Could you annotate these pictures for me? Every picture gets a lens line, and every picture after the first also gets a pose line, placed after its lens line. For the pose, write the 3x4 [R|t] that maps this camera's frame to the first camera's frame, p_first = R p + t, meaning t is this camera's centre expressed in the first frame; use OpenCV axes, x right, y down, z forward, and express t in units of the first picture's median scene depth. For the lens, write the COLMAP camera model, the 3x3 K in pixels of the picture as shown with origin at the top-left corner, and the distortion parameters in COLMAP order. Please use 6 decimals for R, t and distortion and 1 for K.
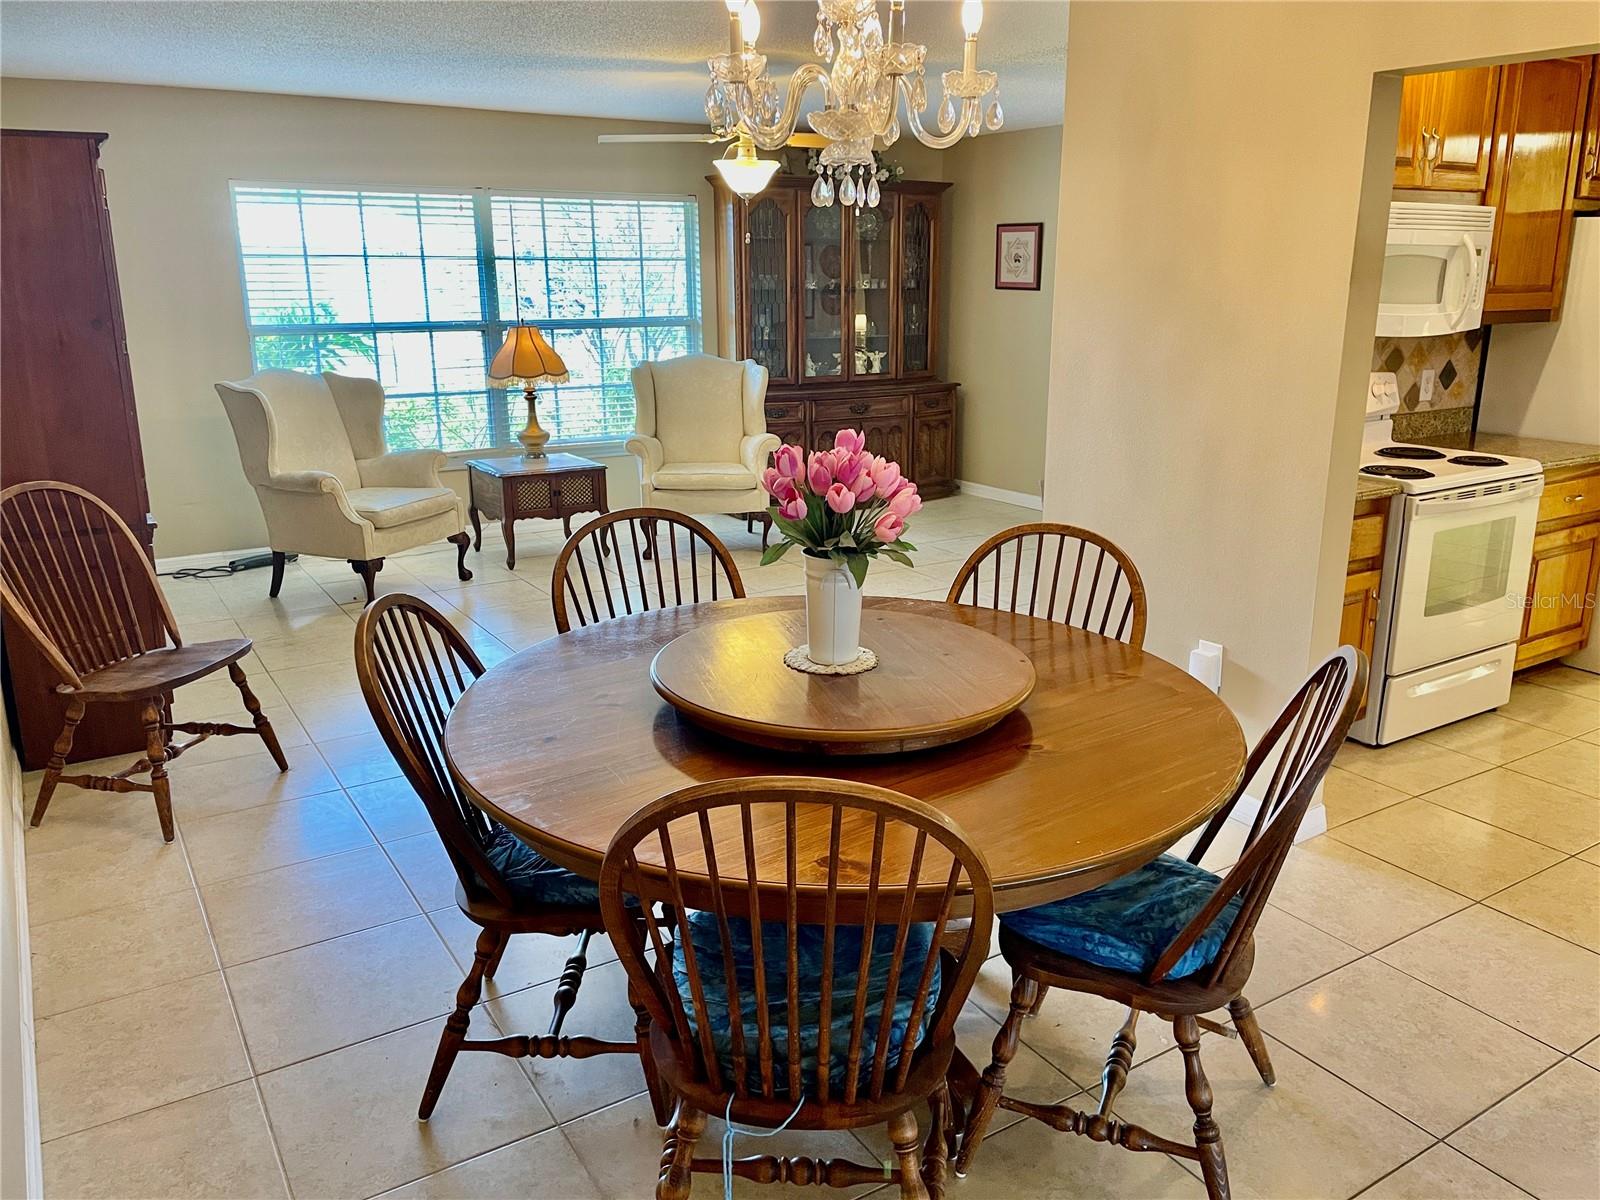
lens RADIAL K [[1214.8, 0, 814.0], [0, 1214.8, 589.0], [0, 0, 1]] dist [0.066142, -0.073384]
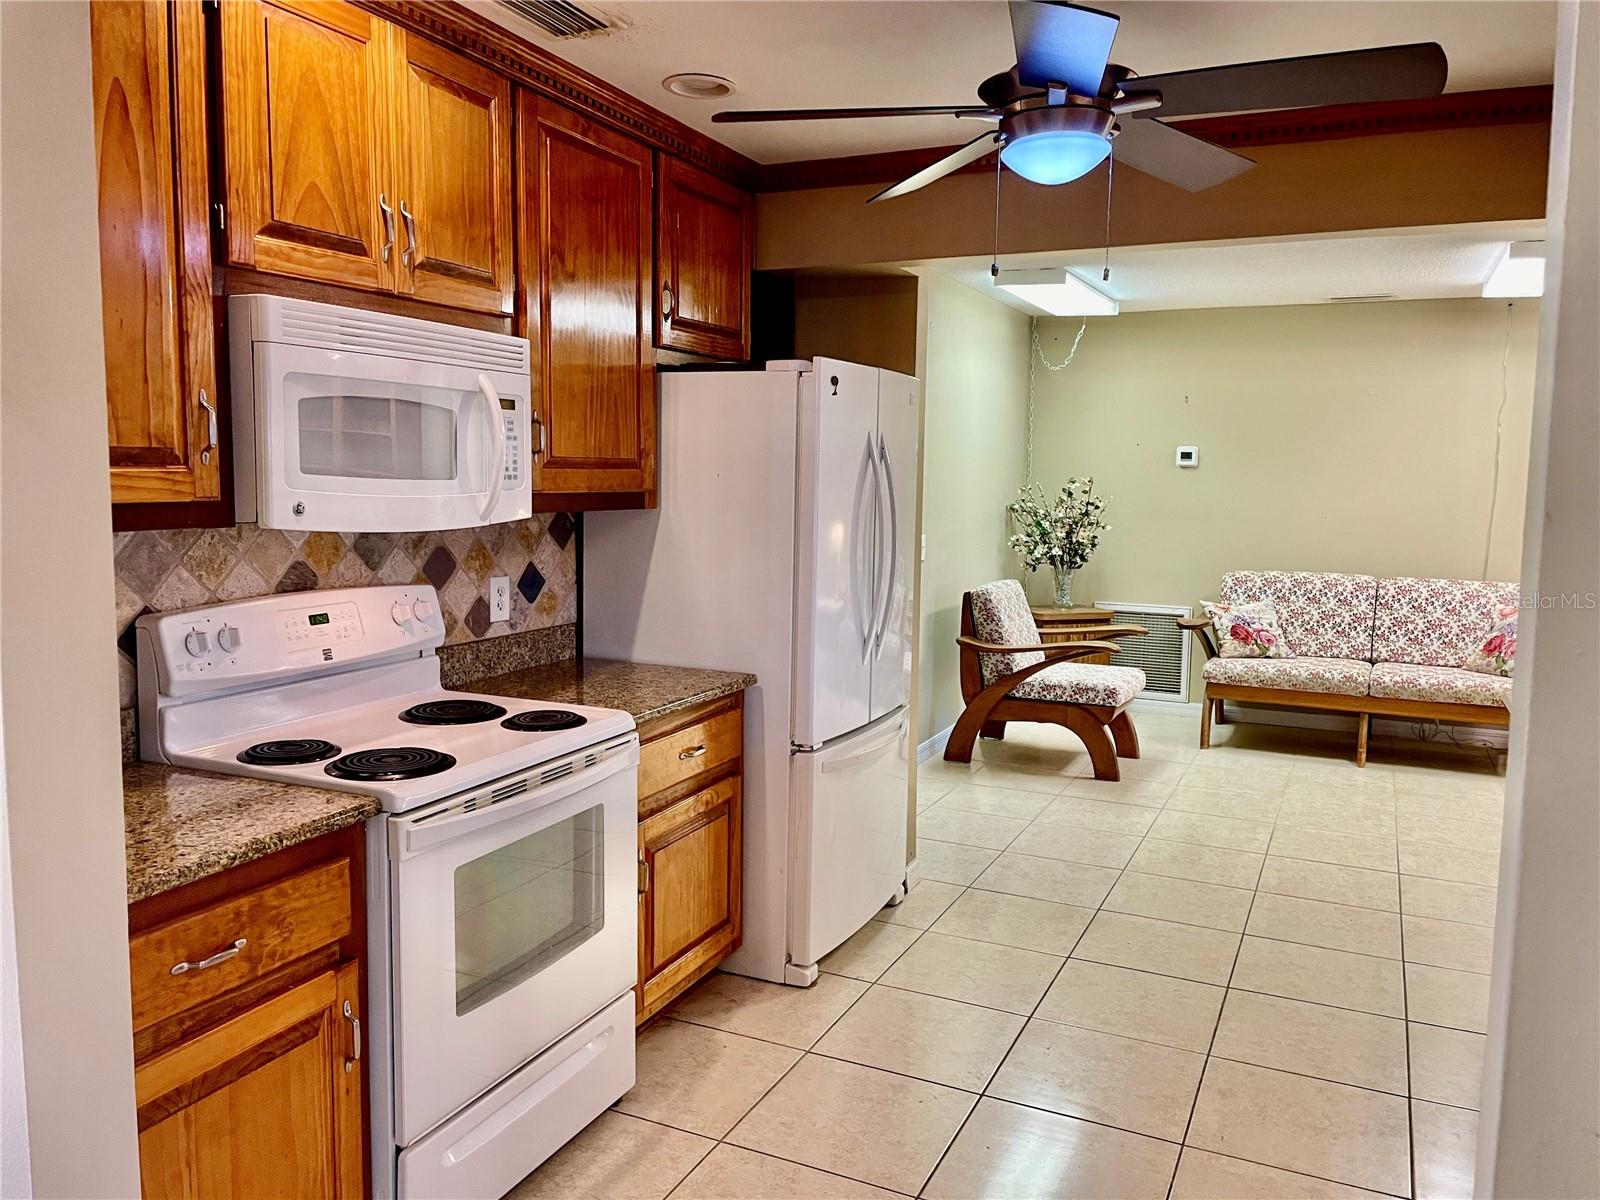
lens RADIAL K [[1214.8, 0, 804.2], [0, 1214.8, 592.1], [0, 0, 1]] dist [0.066142, -0.073384]
pose [[0.843669, -0.041070, 0.535291, 0.301899], [0.119622, 0.986384, -0.112857, -0.078500], [-0.523367, 0.159246, 0.837095, 0.369601]]
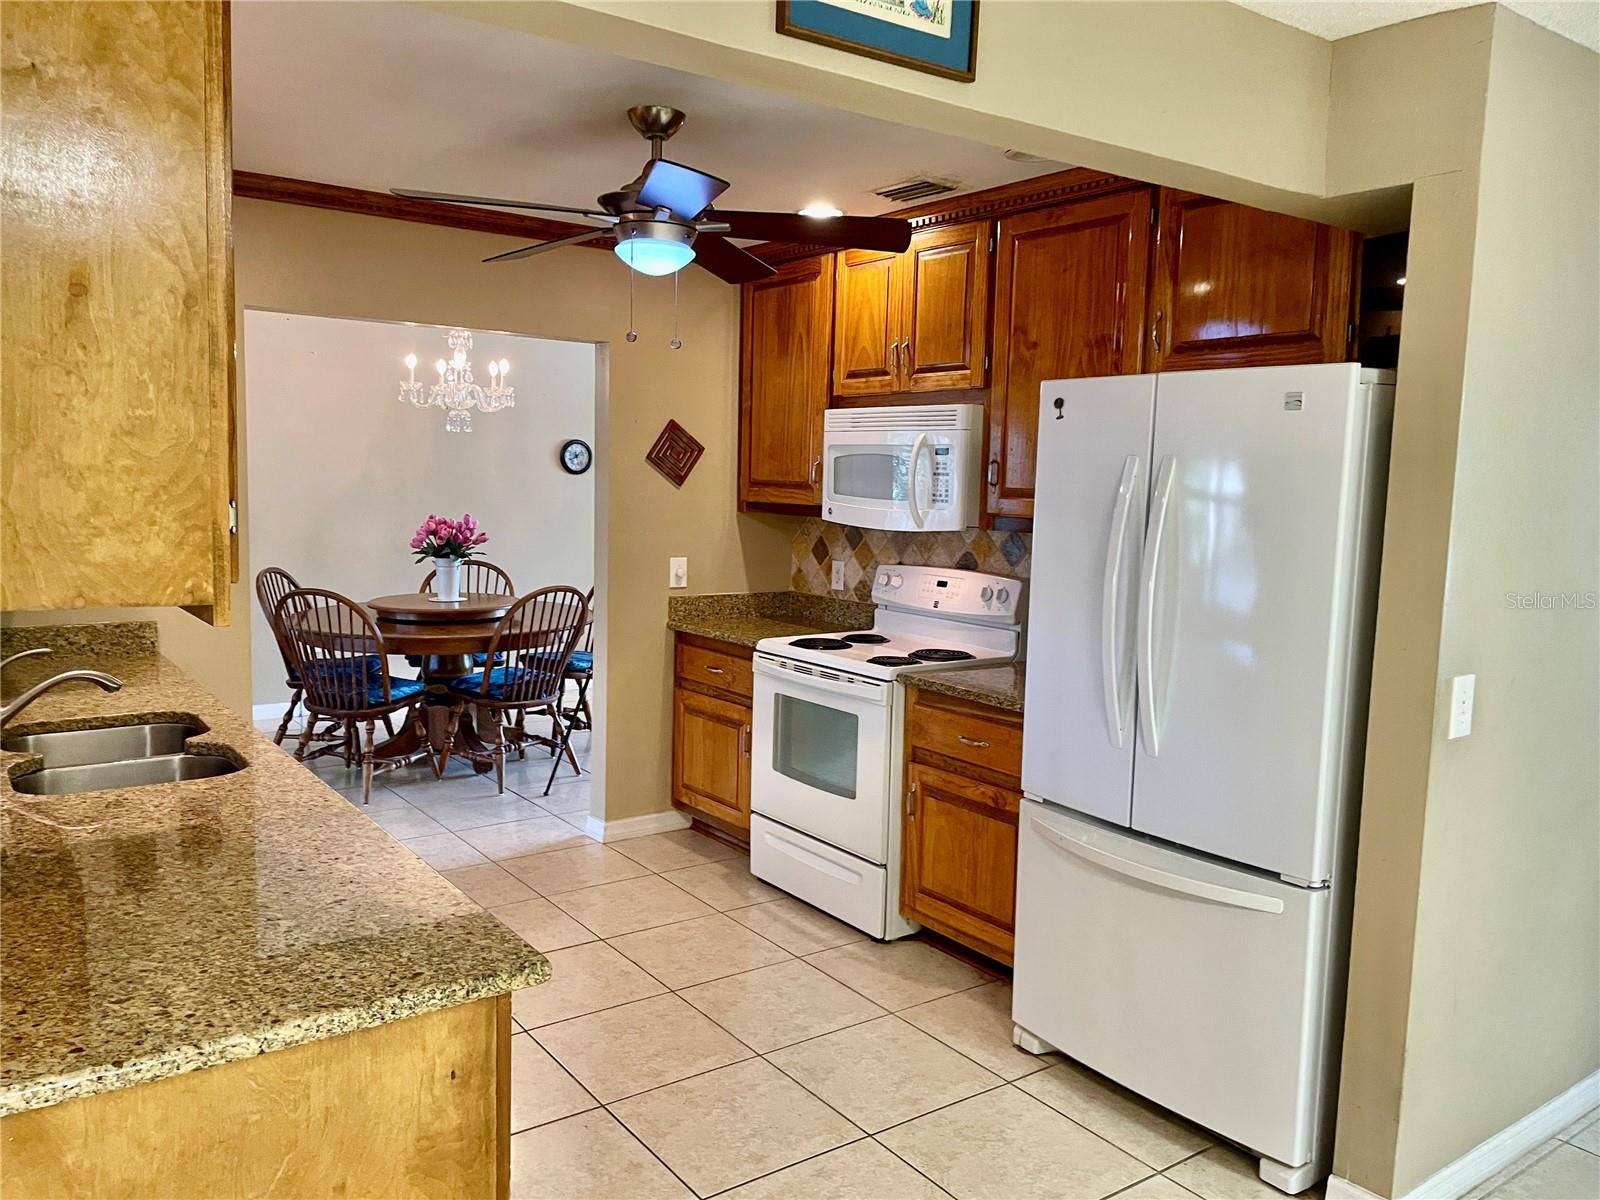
lens RADIAL K [[1214.8, 0, 776.7], [0, 1214.8, 598.7], [0, 0, 1]] dist [0.066142, -0.073384]
pose [[0.041744, 0.105190, -0.993576, 1.399849], [-0.280599, 0.955654, 0.089386, -0.199319], [0.958917, 0.275065, 0.069409, 0.791370]]
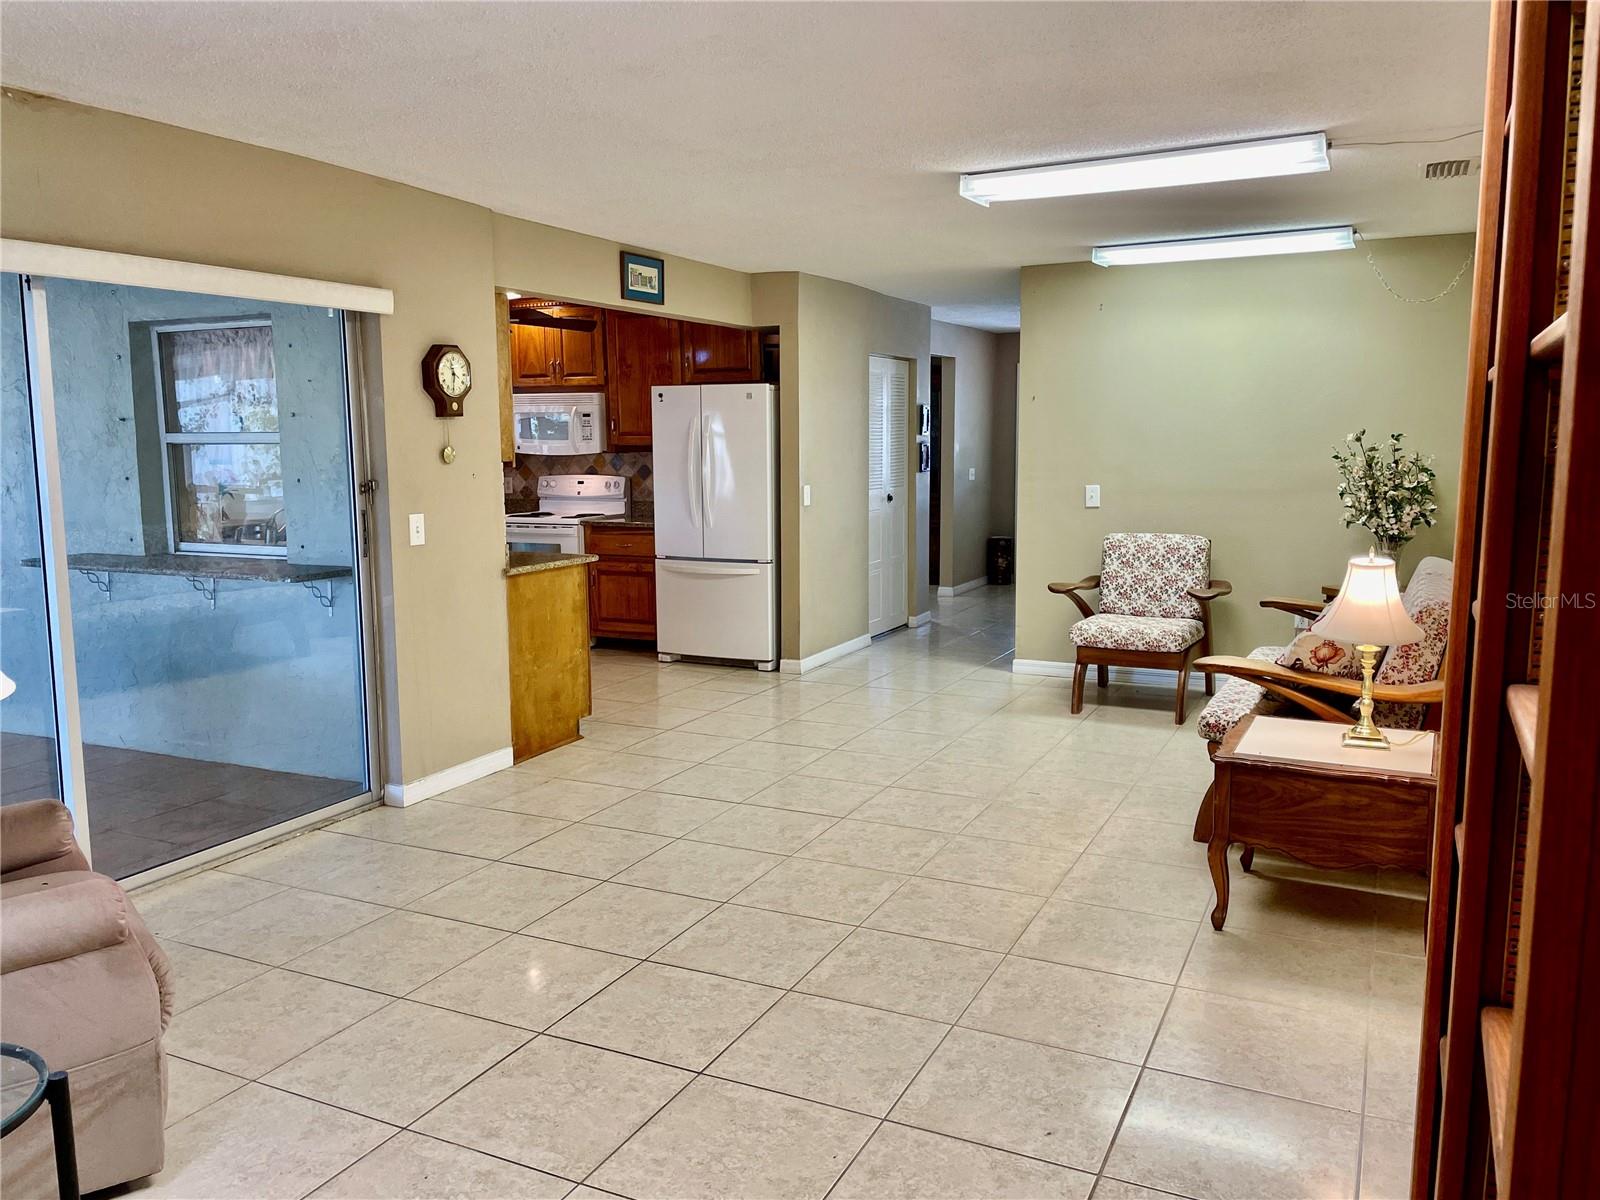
lens RADIAL K [[1214.8, 0, 814.6], [0, 1214.8, 607.8], [0, 0, 1]] dist [0.066142, -0.073384]
pose [[0.525728, 0.114906, -0.842856, 2.303334], [-0.212574, 0.977145, 0.000621, -0.043232], [0.823664, 0.178843, 0.538138, 0.273008]]
